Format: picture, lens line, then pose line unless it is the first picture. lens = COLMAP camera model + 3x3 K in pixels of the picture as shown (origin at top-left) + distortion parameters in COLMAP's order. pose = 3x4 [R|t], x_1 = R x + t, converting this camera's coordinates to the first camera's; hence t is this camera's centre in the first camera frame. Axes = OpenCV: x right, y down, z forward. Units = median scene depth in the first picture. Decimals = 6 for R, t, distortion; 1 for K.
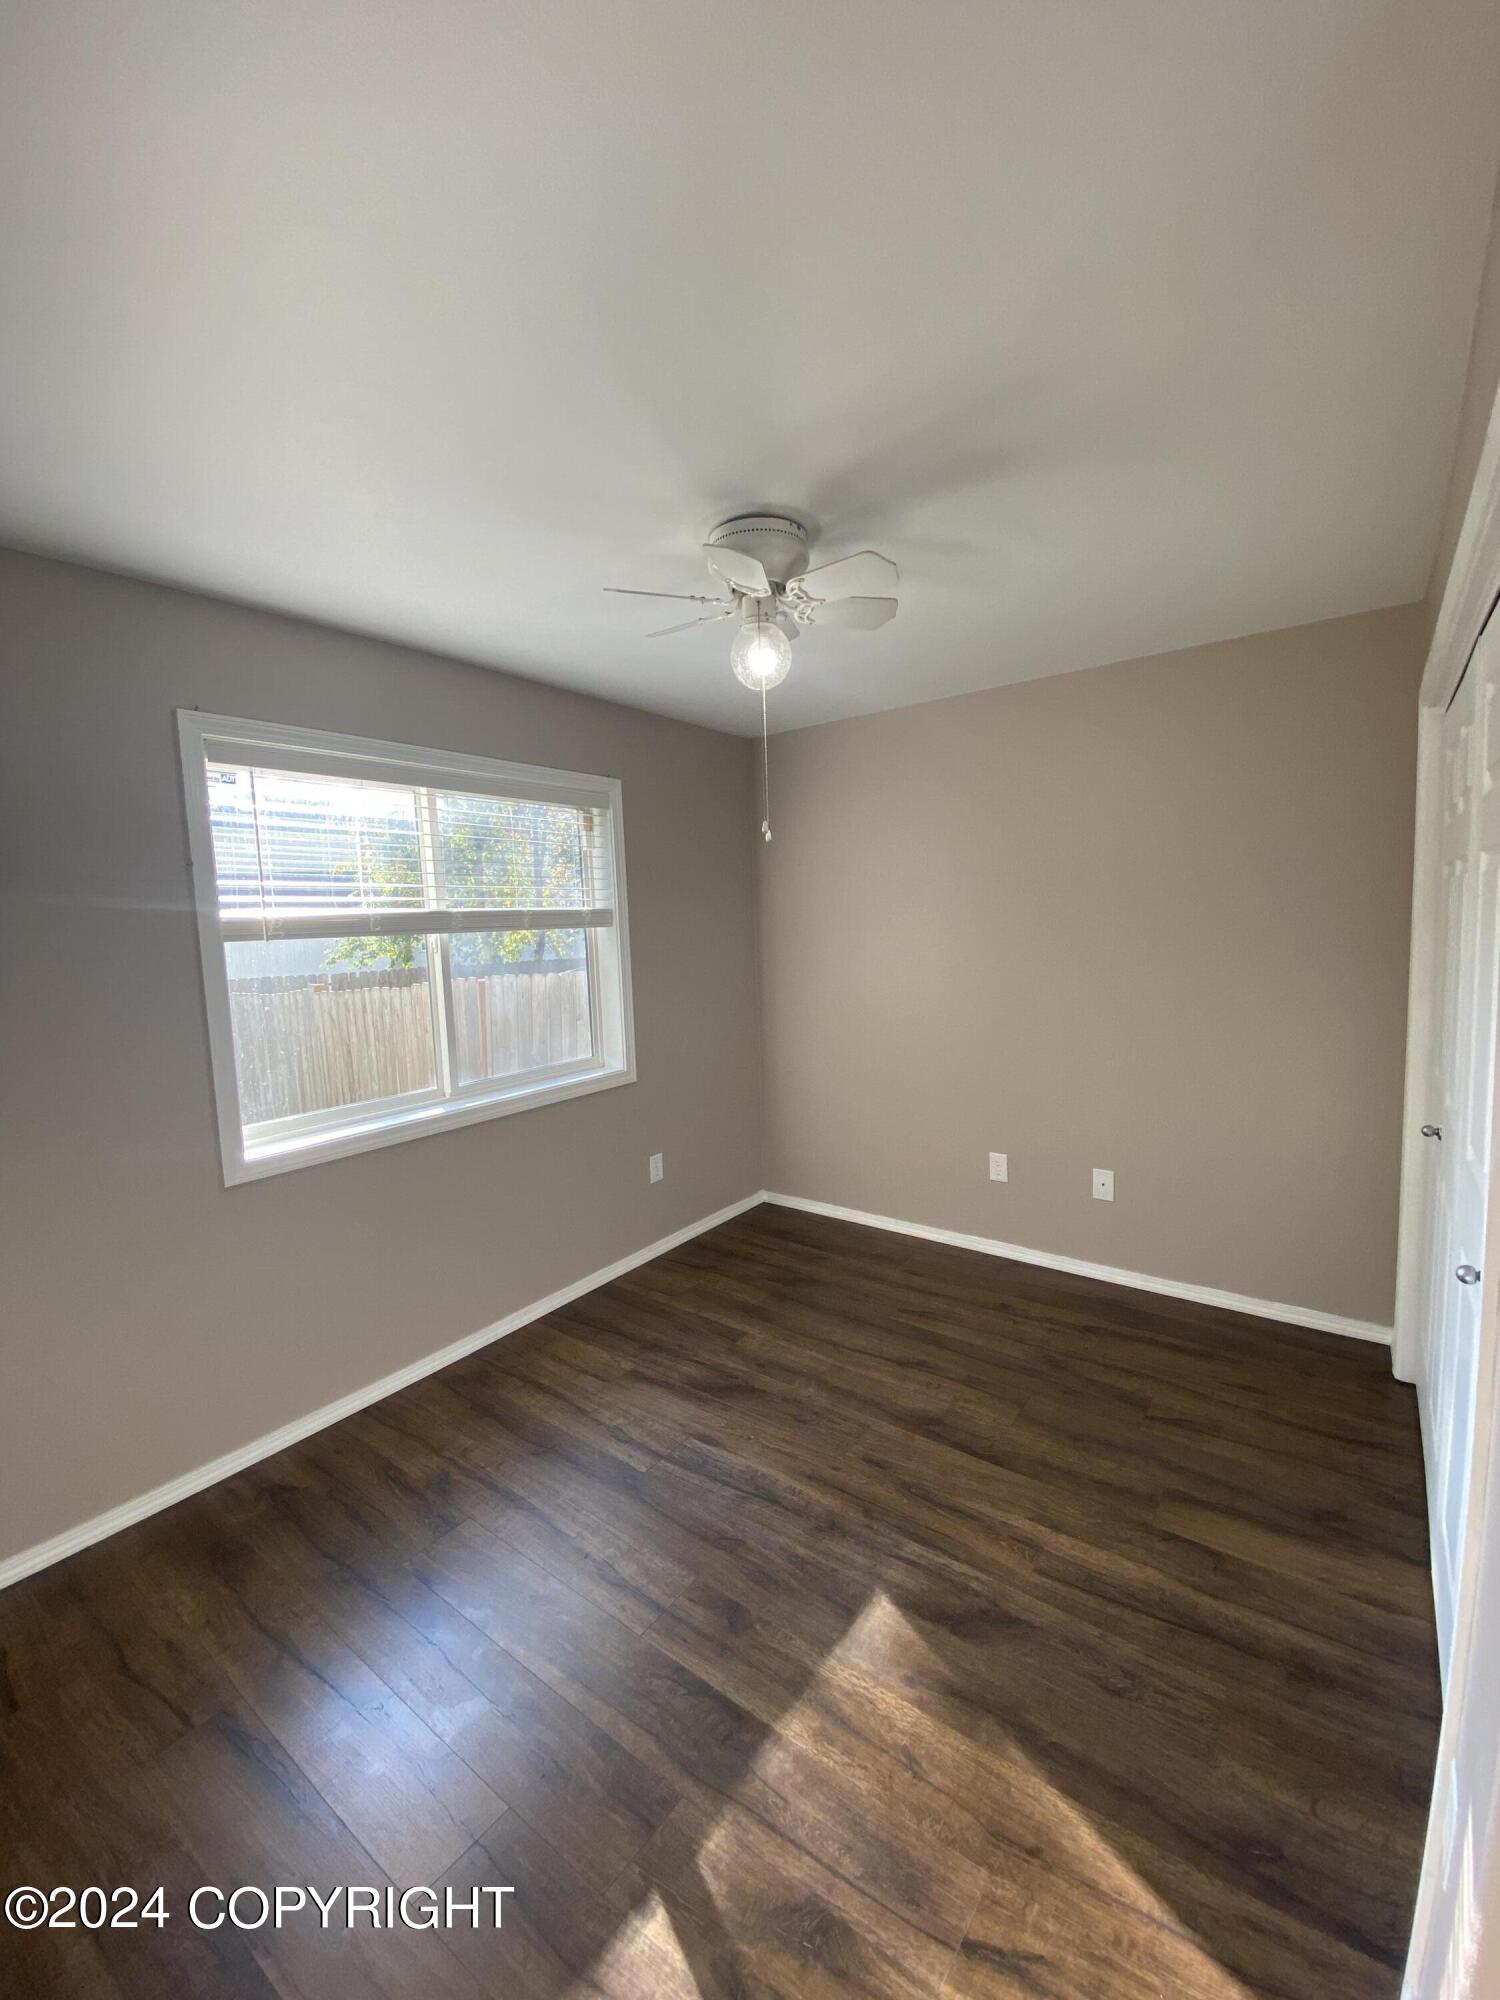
lens RADIAL K [[813.1, 0, 750.0], [0, 813.1, 1000.0], [0, 0, 1]] dist [-0.001256, -0.000237]
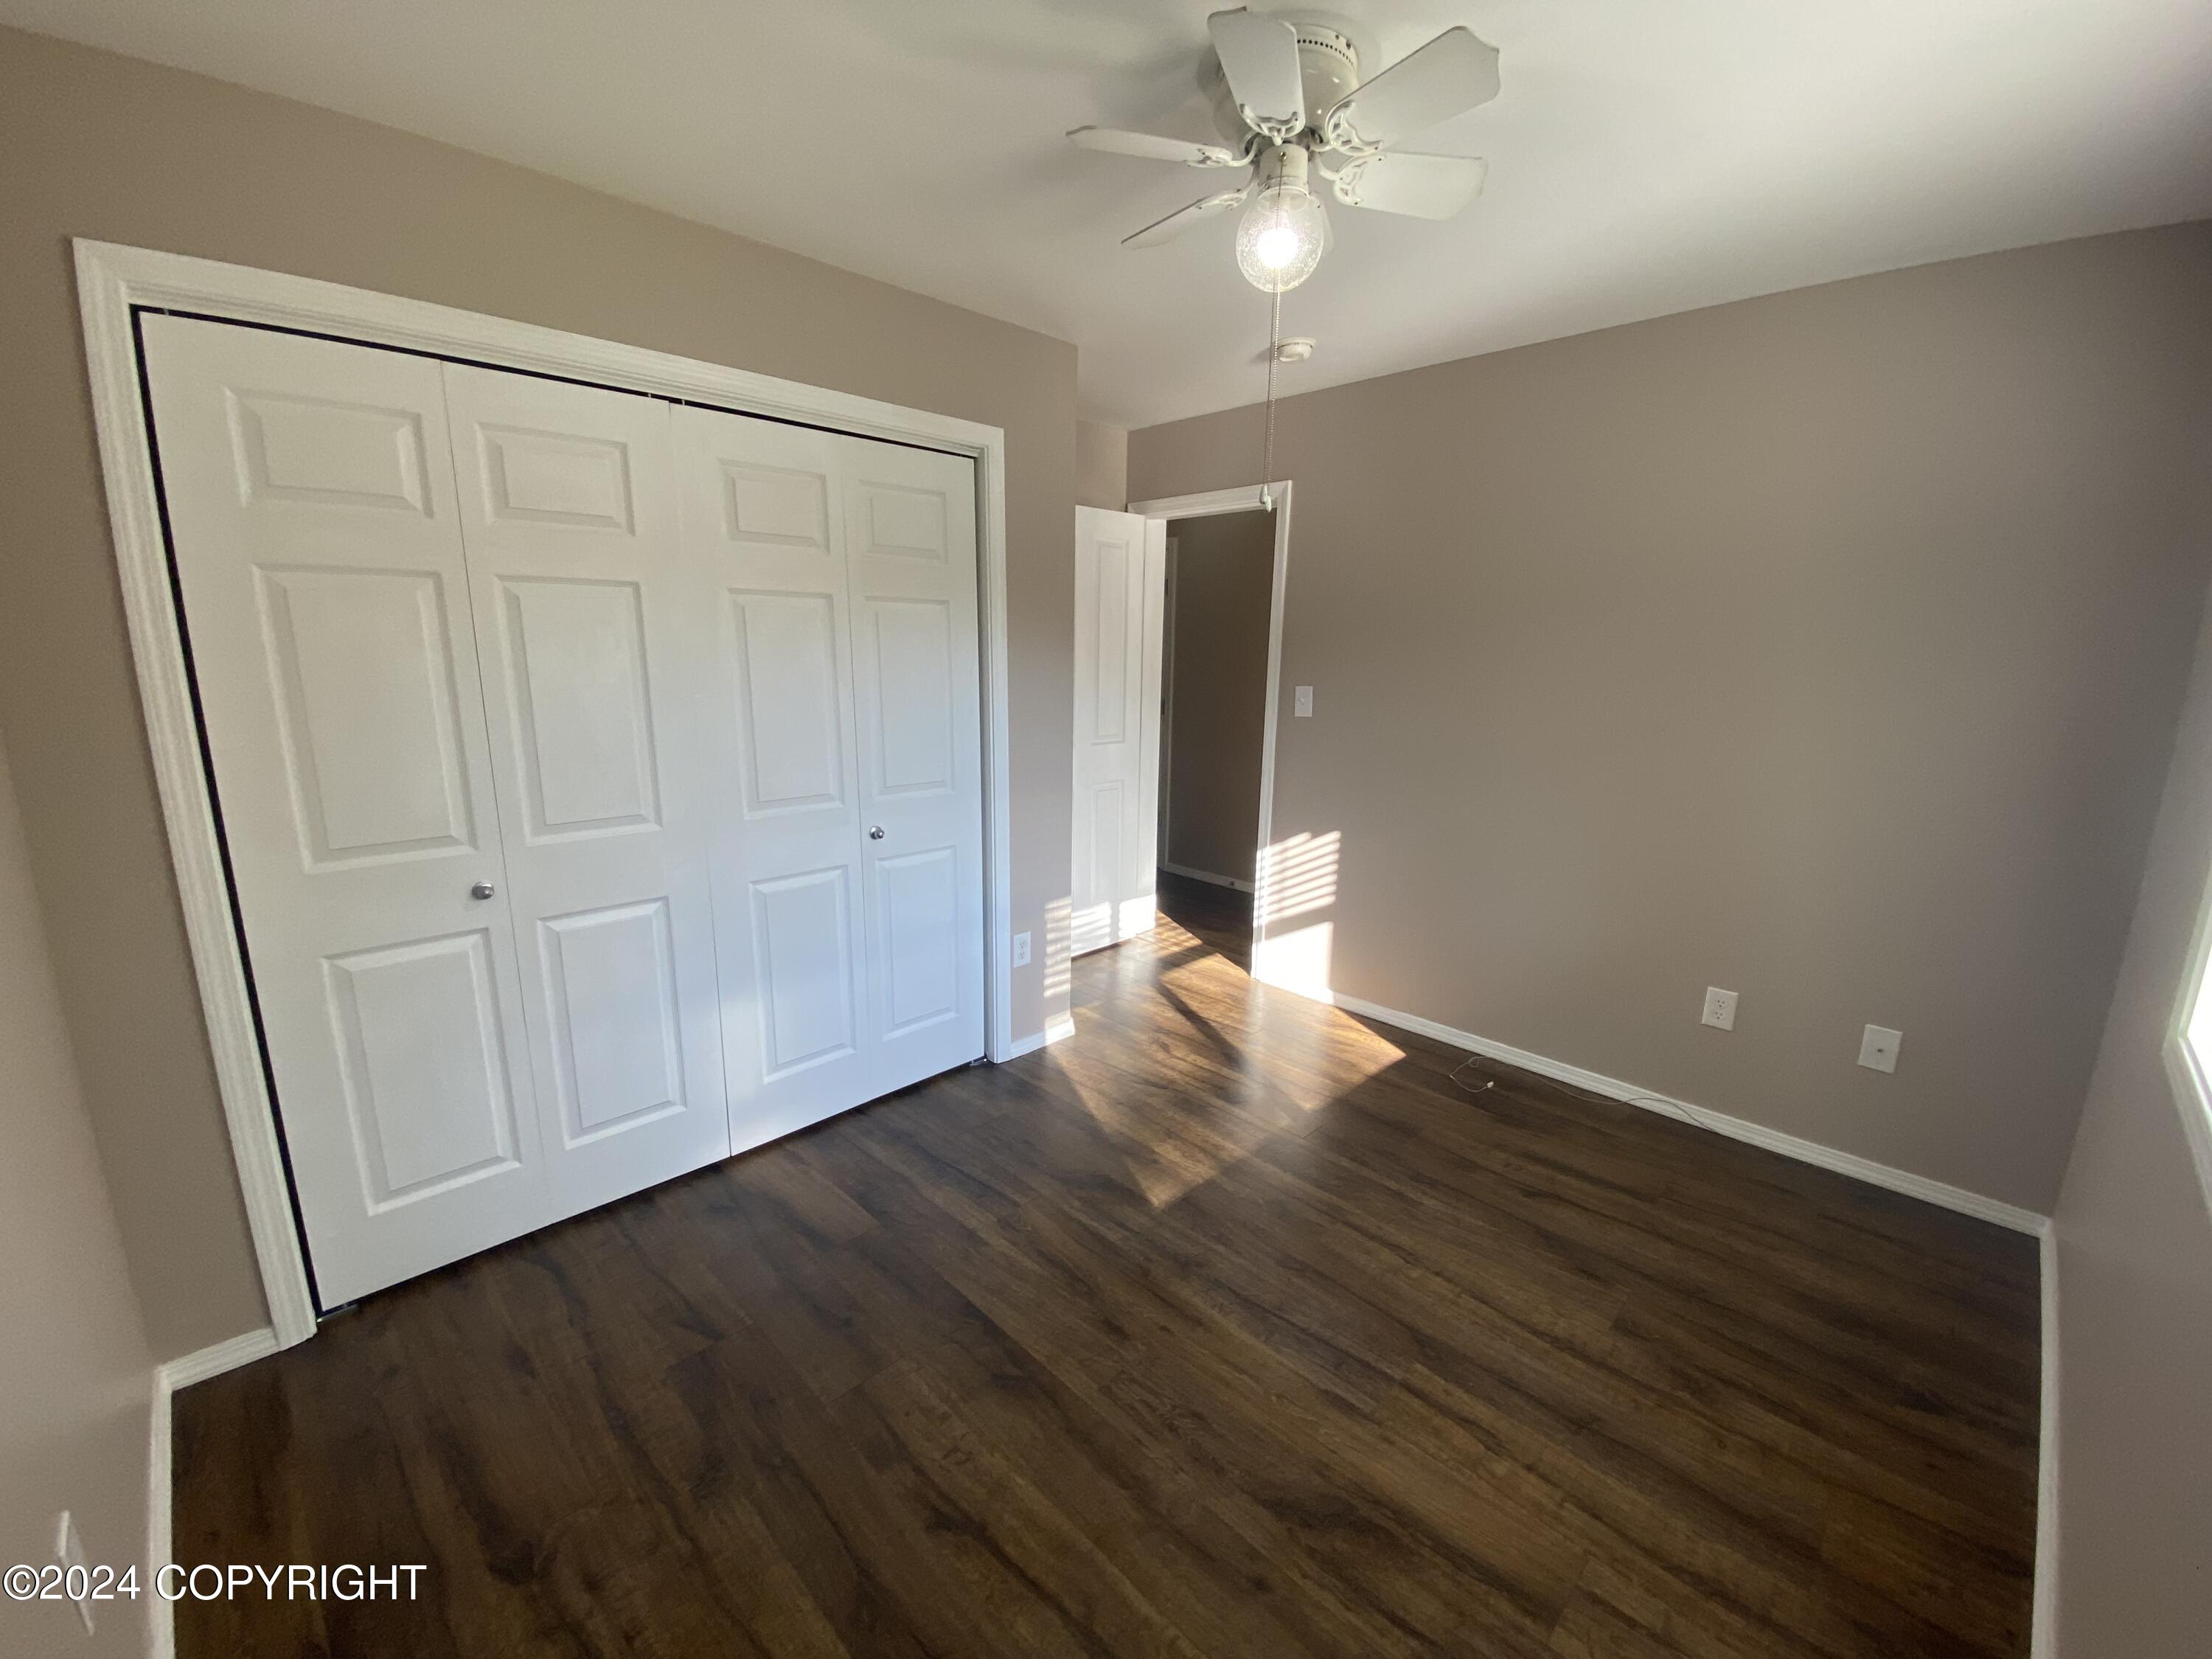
lens RADIAL K [[899.2, 0, 1106.0], [0, 899.2, 829.5], [0, 0, 1]] dist [-0.001256, -0.000237]
pose [[-0.989250, -0.008361, 0.145998, 0.039005], [0.036037, 0.953639, 0.298789, -0.160044], [-0.141727, 0.300838, -0.943085, 1.720724]]
